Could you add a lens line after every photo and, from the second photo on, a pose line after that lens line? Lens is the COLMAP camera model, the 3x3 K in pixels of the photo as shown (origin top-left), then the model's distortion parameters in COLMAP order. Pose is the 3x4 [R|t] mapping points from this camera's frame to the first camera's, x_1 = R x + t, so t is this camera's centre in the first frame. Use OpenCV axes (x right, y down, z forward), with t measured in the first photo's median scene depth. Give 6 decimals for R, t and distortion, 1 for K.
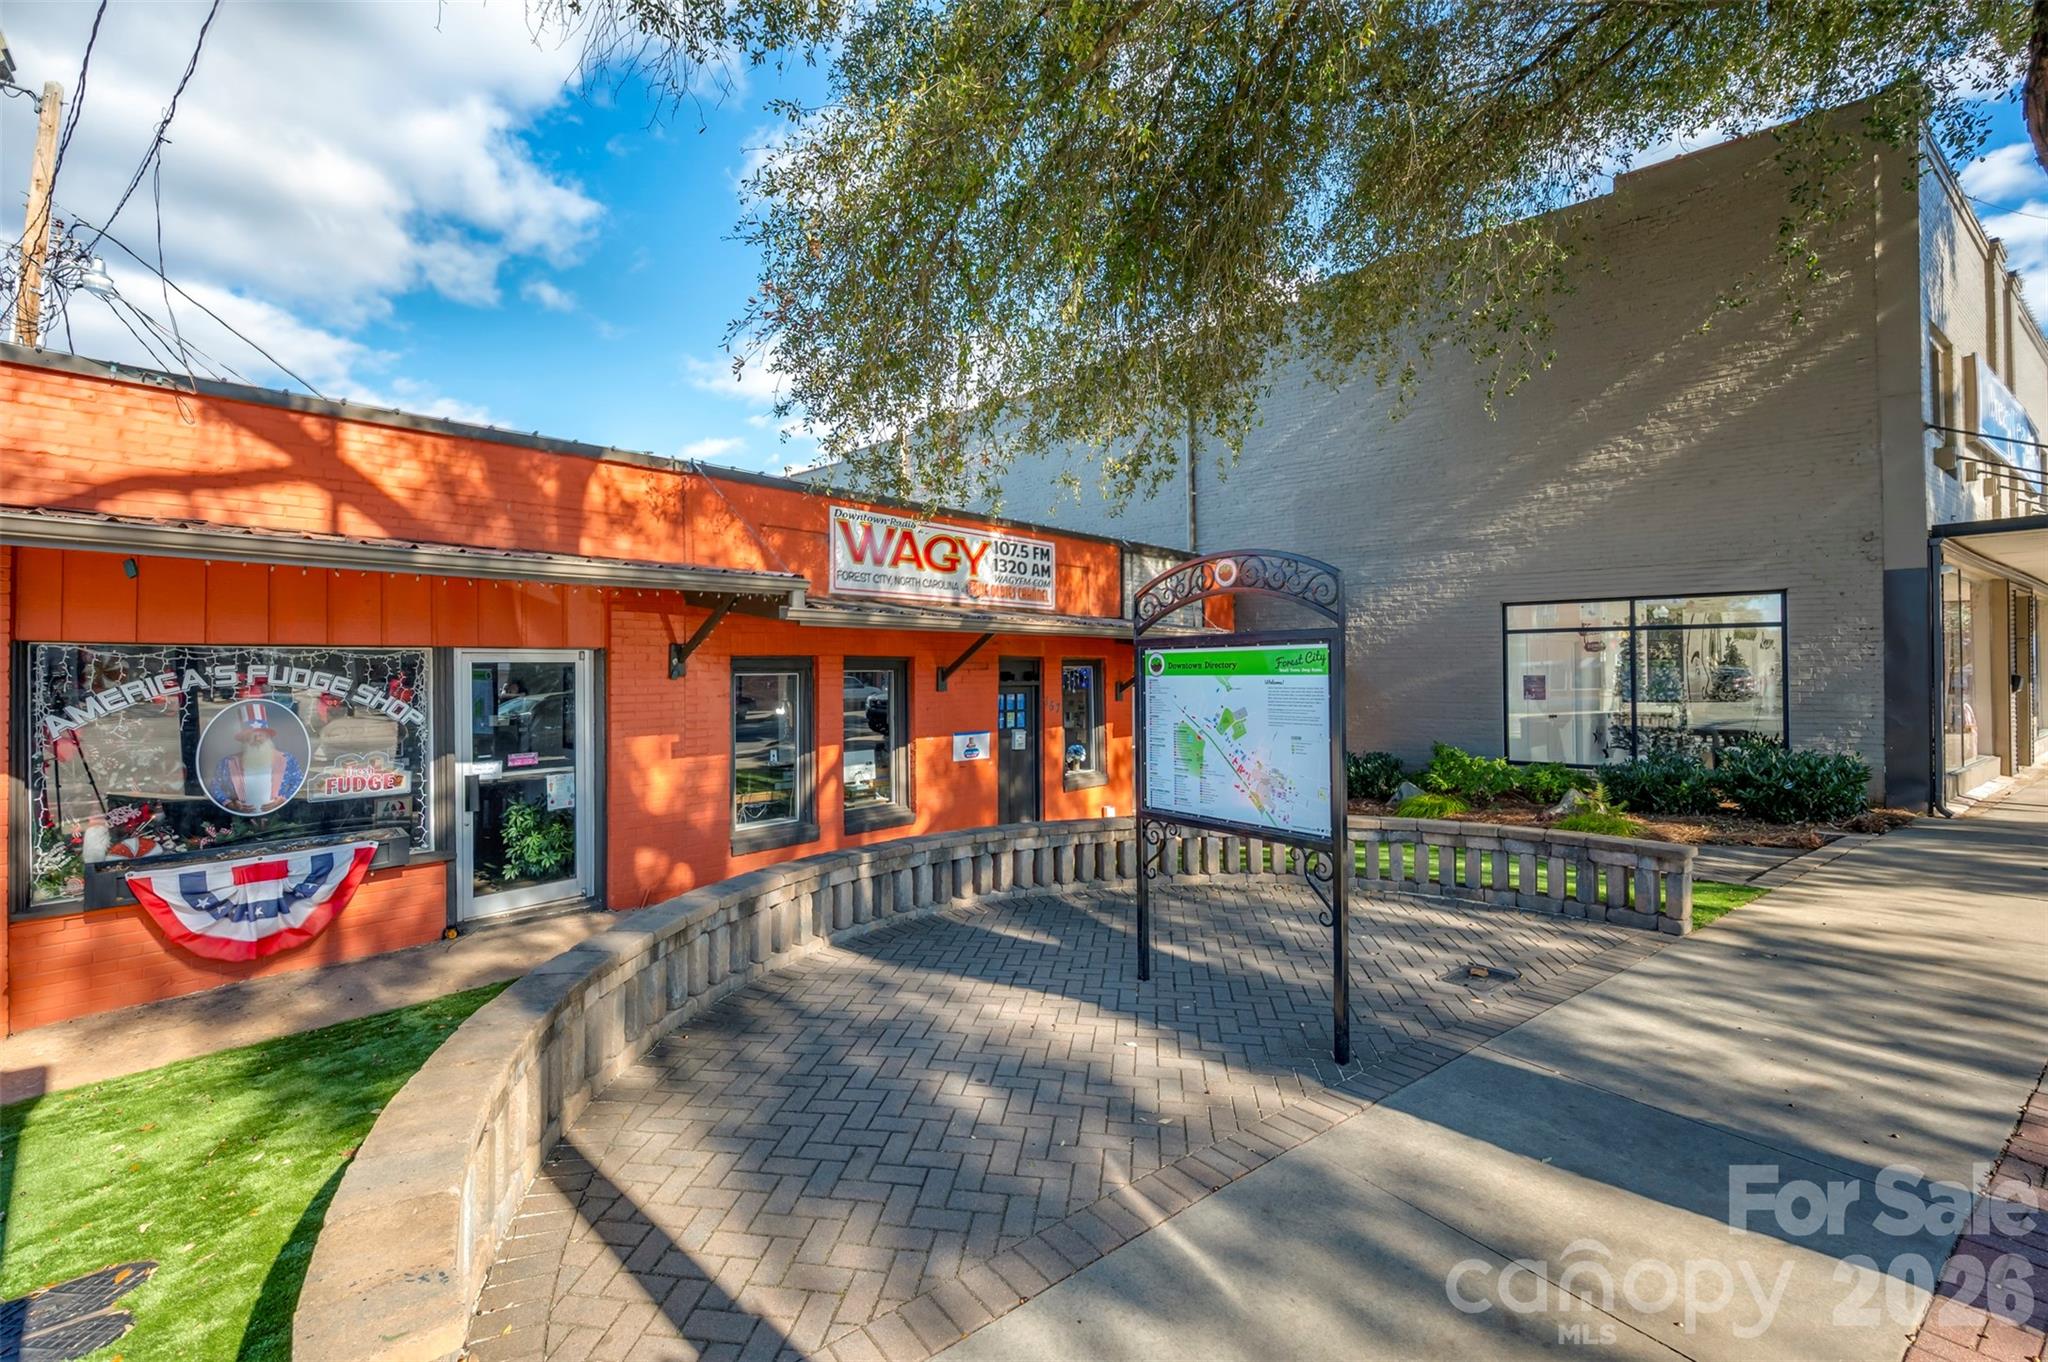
lens RADIAL K [[831.9, 0, 1026.8], [0, 831.9, 660.6], [0, 0, 1]] dist [-0.000148, -0.000231]
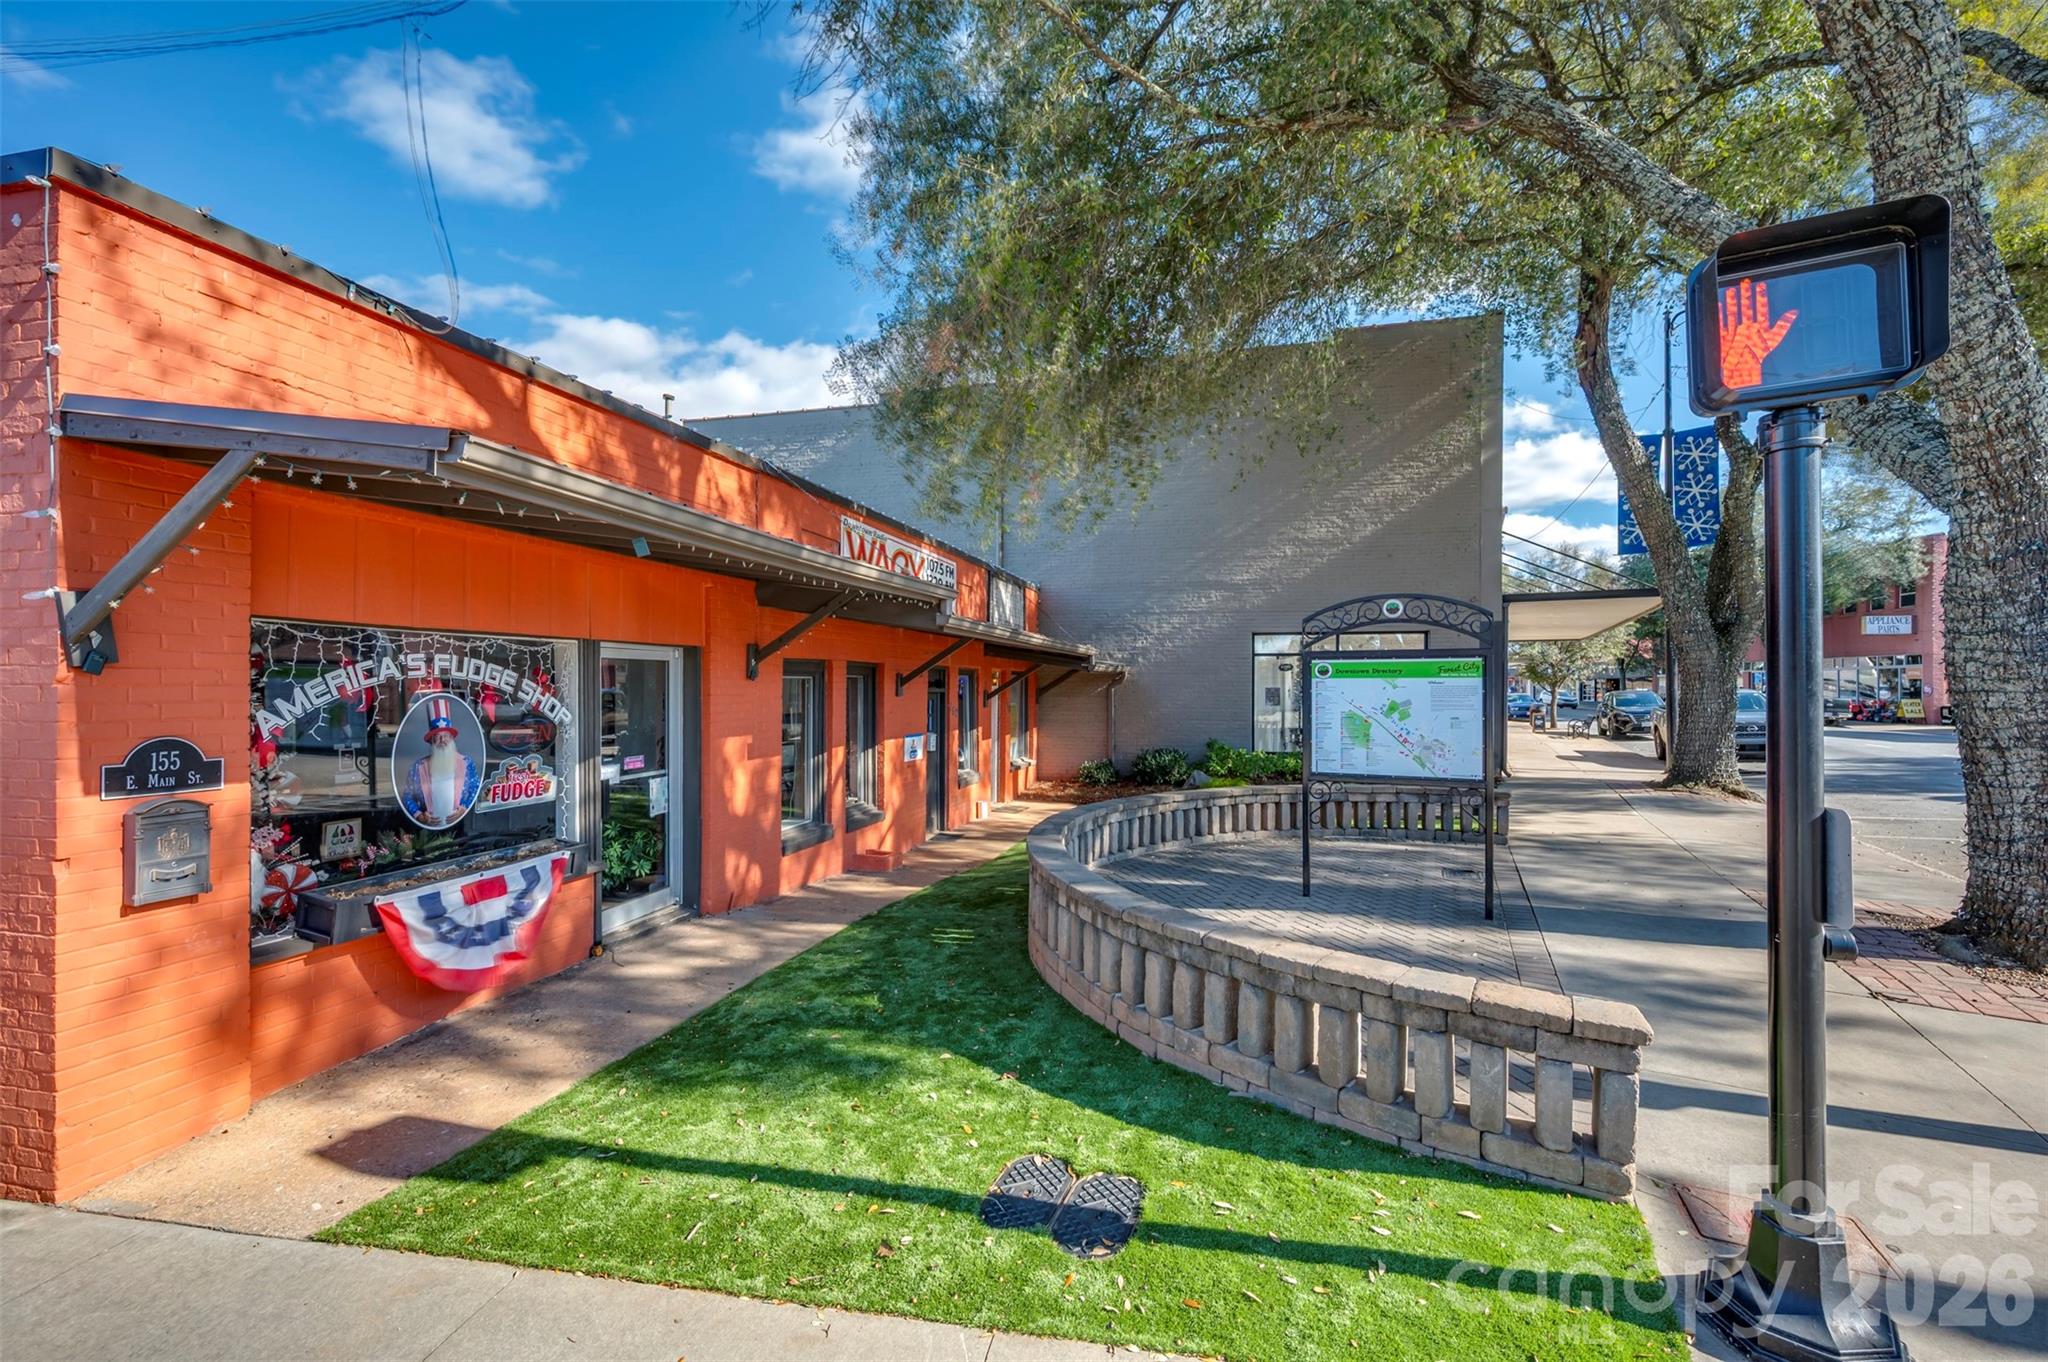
lens RADIAL K [[804.7, 0, 1028.1], [0, 804.7, 684.9], [0, 0, 1]] dist [-0.000799, 0.000406]
pose [[0.904055, 0.010038, 0.427299, -0.680286], [-0.015073, 0.999851, 0.008402, 0.019590], [-0.427151, -0.014037, 0.904071, -0.009599]]
